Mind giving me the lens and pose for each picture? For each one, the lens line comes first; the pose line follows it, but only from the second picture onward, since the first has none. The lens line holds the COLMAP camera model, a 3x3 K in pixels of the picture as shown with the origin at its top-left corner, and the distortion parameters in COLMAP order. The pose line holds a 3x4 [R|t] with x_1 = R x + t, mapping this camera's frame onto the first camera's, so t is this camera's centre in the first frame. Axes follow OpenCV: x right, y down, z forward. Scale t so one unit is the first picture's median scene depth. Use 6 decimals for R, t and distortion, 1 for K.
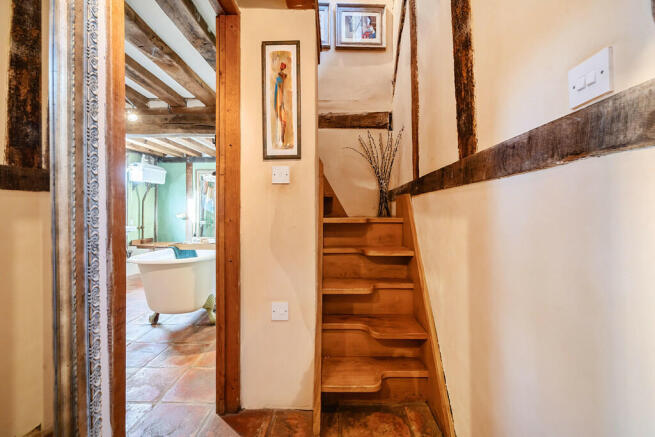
lens RADIAL K [[259.9, 0, 331.1], [0, 259.9, 212.6], [0, 0, 1]] dist [-0.001451, -0.000084]
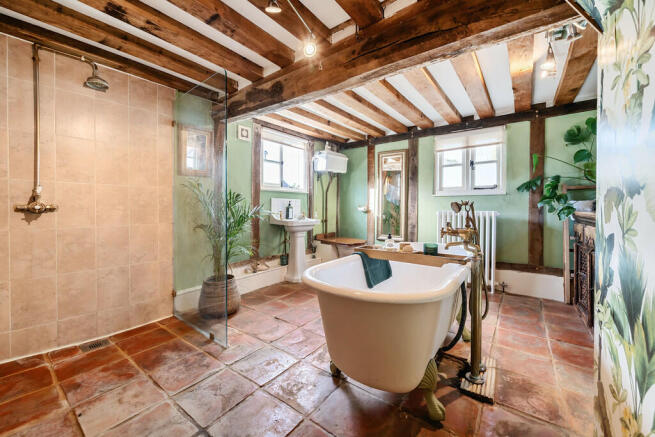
lens RADIAL K [[259.9, 0, 327.3], [0, 259.9, 211.9], [0, 0, 1]] dist [-0.001451, -0.000084]
pose [[0.806881, 0.012559, -0.590581, -0.175140], [-0.001655, 0.999818, 0.019000, 0.007510], [0.590712, -0.014353, 0.806755, 0.254426]]
